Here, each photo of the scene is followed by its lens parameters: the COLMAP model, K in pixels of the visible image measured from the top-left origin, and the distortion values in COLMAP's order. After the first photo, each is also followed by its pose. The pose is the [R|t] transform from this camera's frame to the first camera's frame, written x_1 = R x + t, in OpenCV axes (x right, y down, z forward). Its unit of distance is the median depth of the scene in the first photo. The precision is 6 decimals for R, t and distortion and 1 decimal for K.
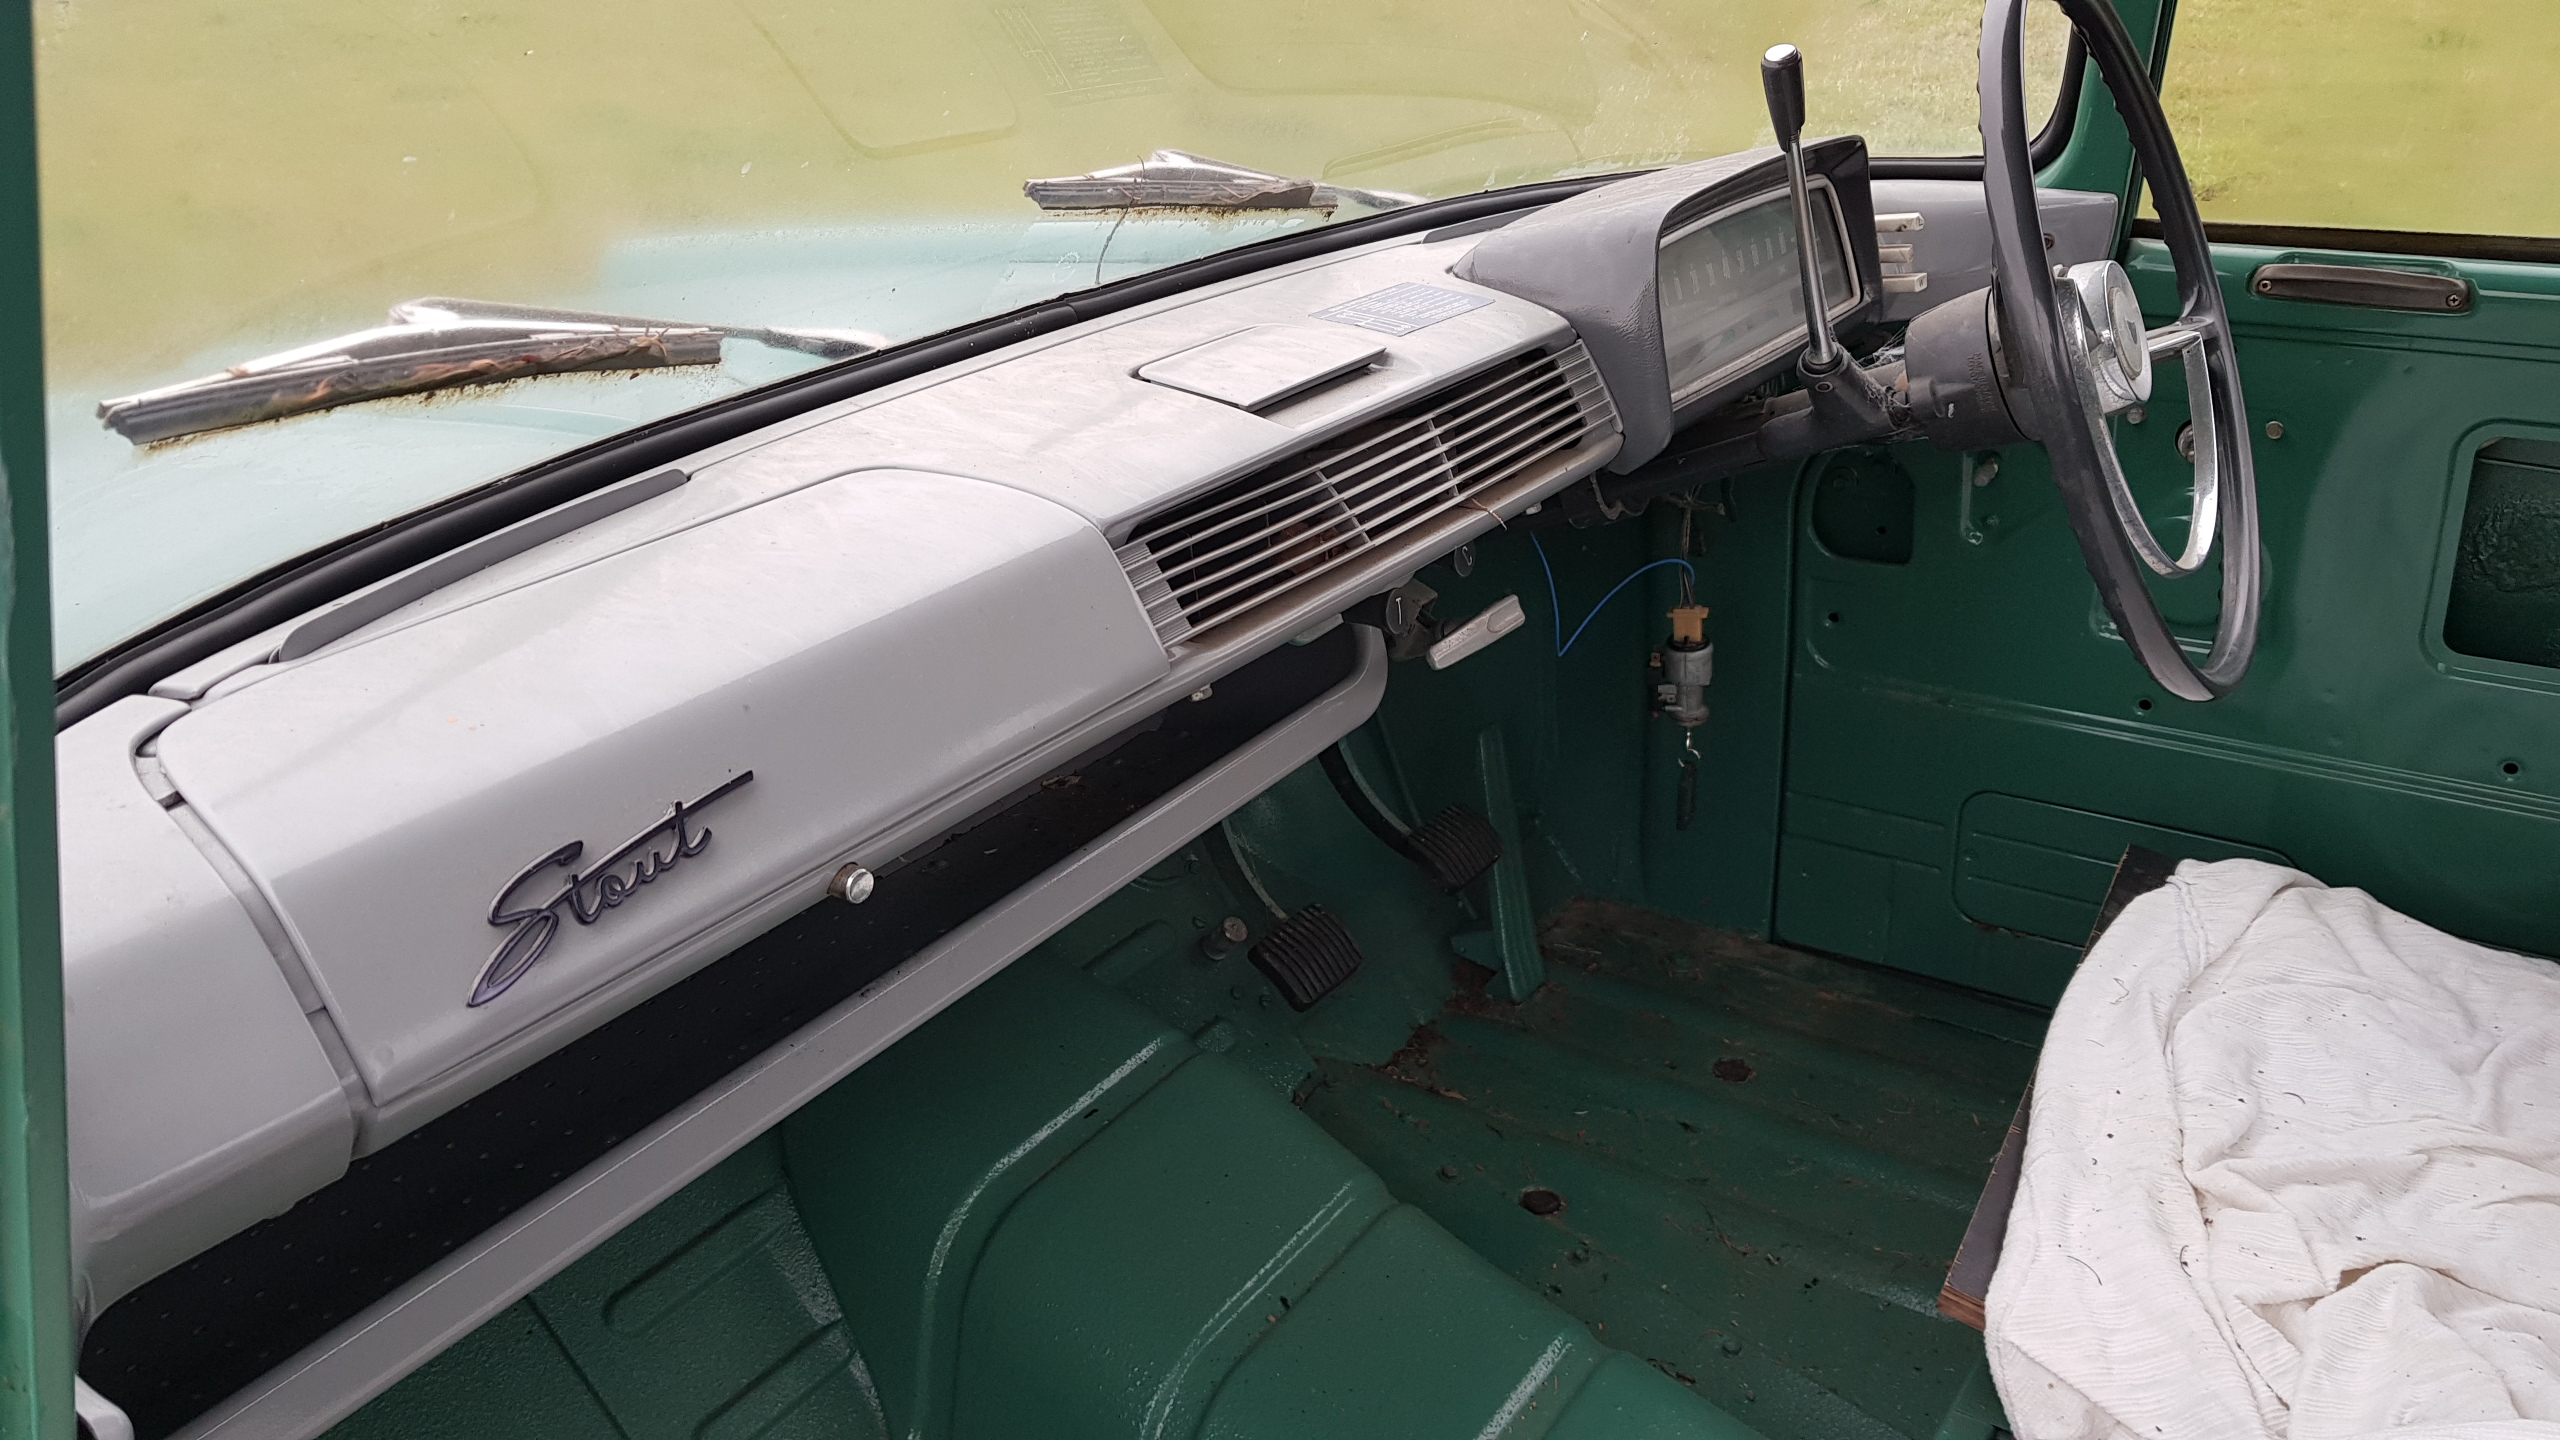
lens RADIAL K [[1896.4, 0, 1306.3], [0, 1896.4, 667.9], [0, 0, 1]] dist [0.061156, -0.060572]
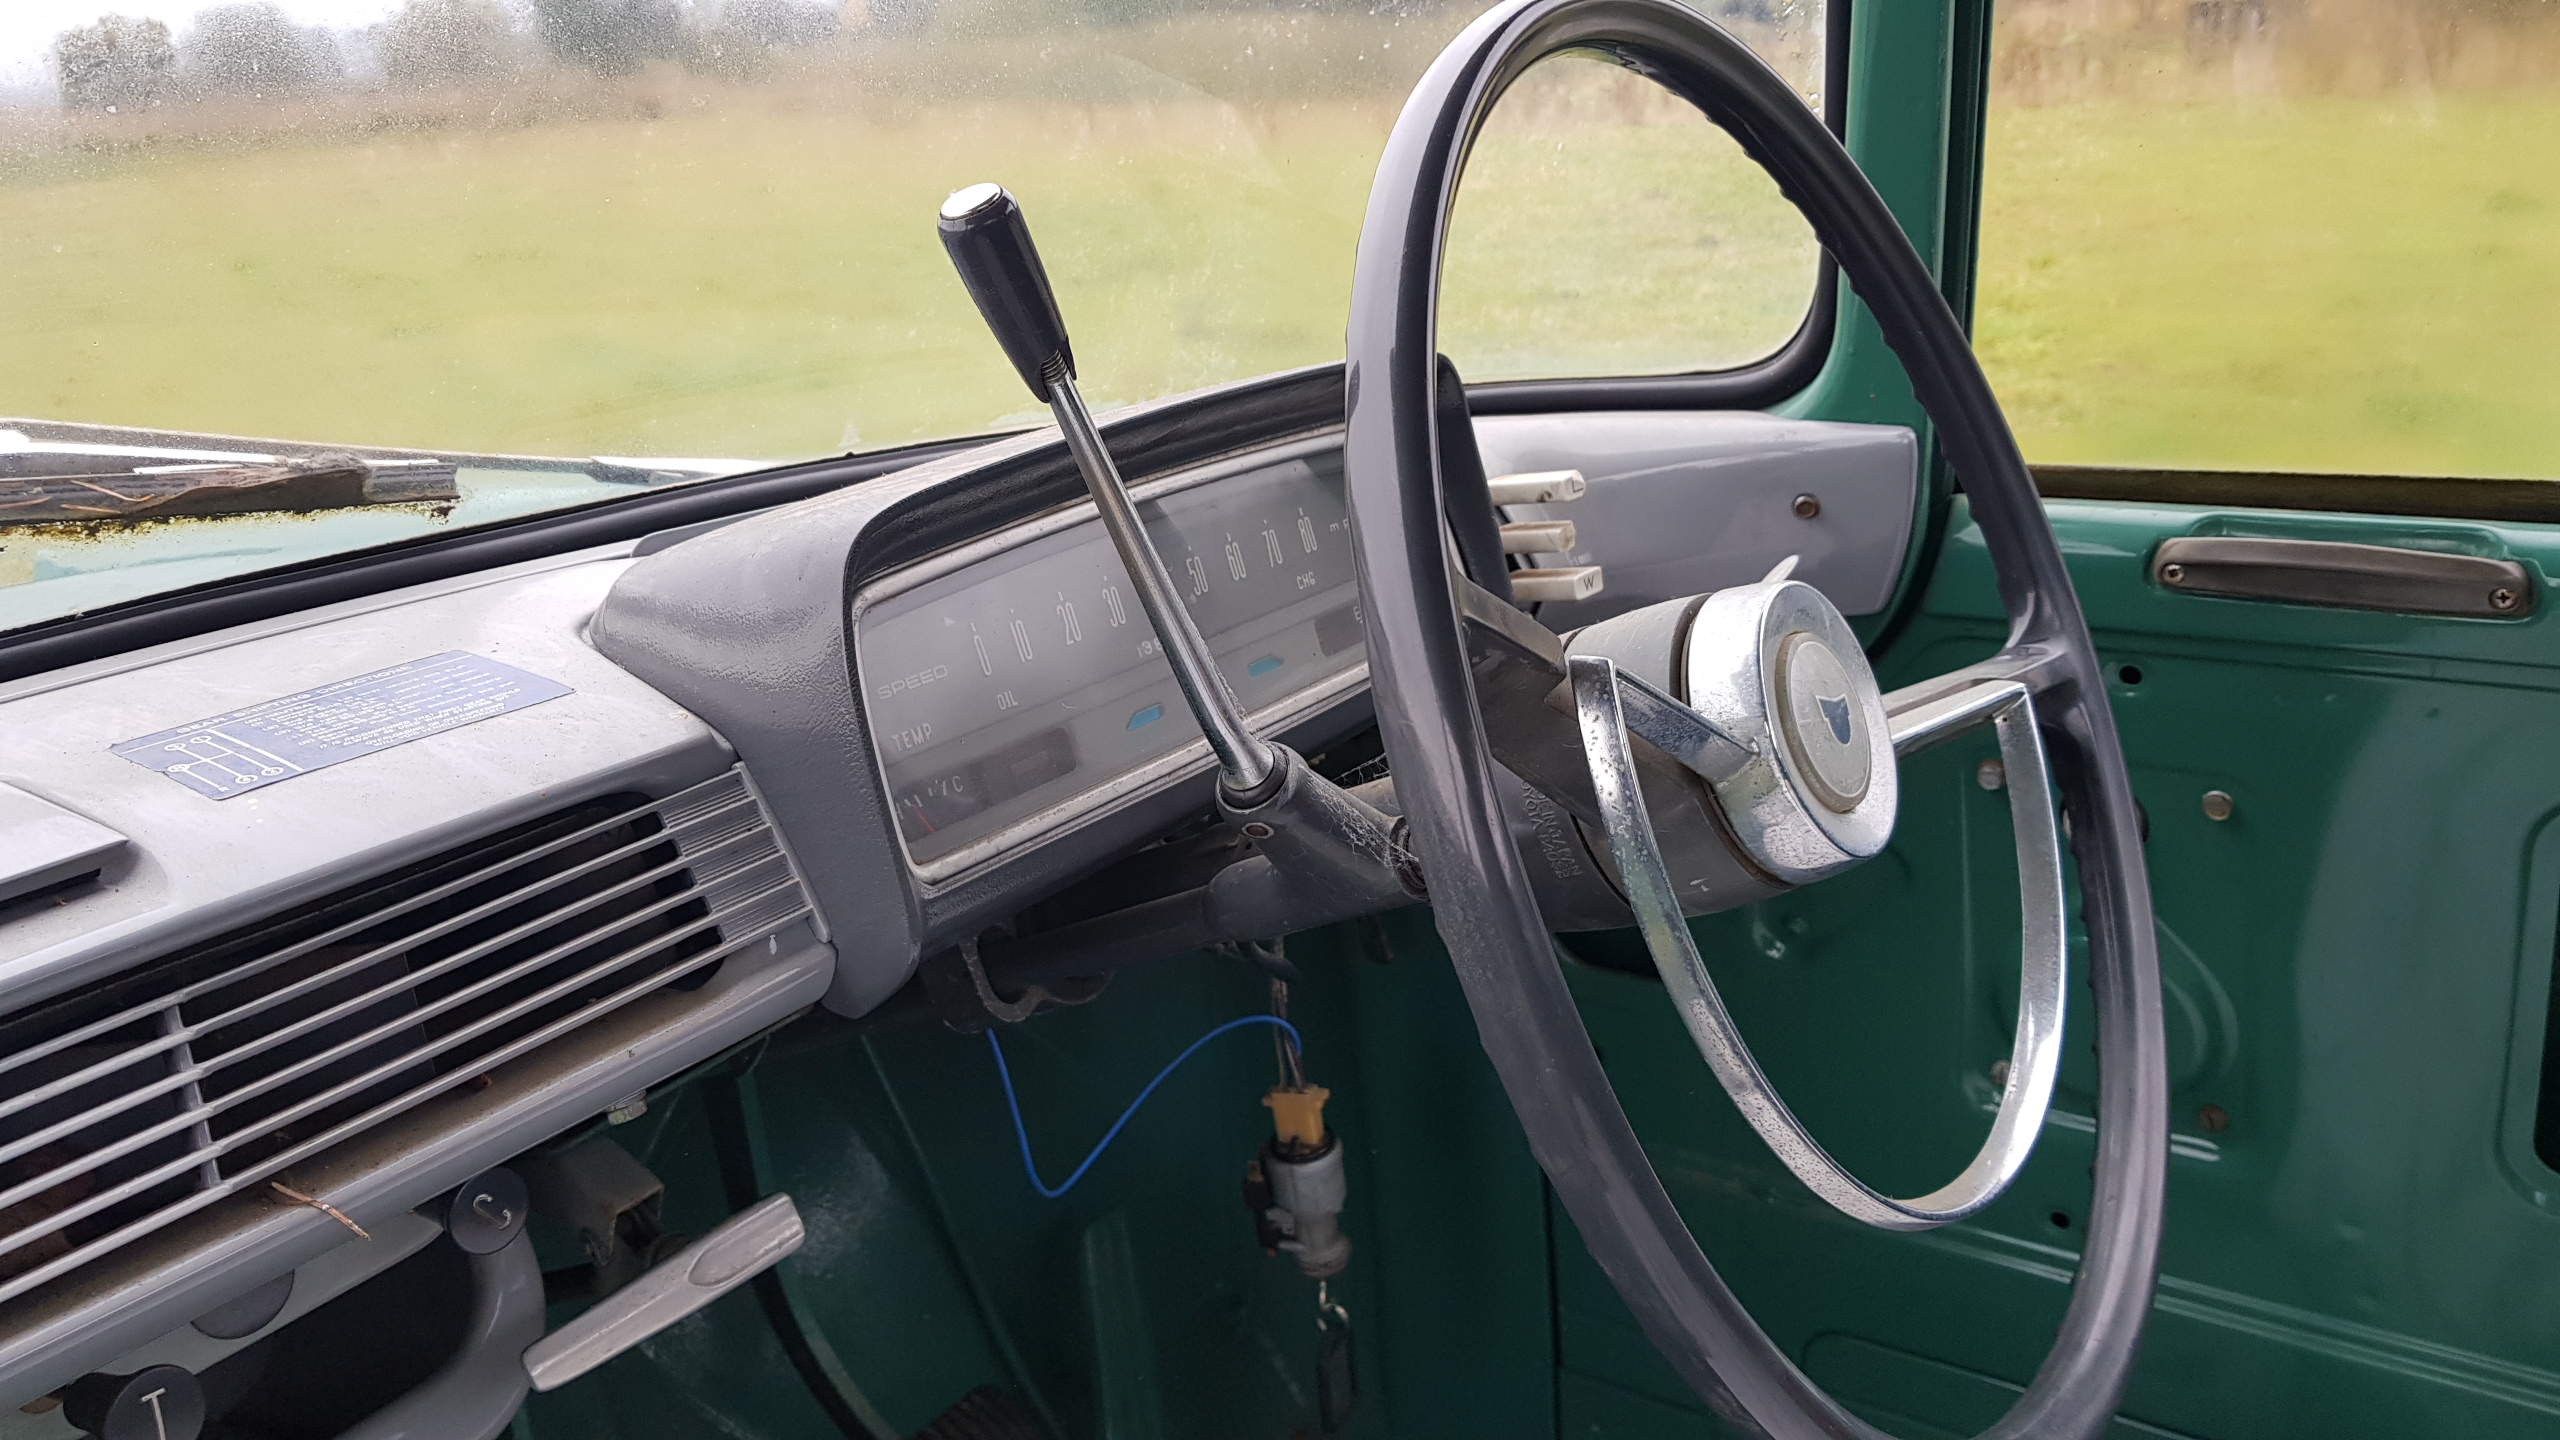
lens RADIAL K [[1896.4, 0, 1306.3], [0, 1896.4, 667.9], [0, 0, 1]] dist [0.061156, -0.060572]
pose [[0.998788, -0.023983, -0.042991, 0.286984], [0.019516, 0.994647, -0.101475, -0.129409], [0.045194, 0.100513, 0.993909, 0.451642]]
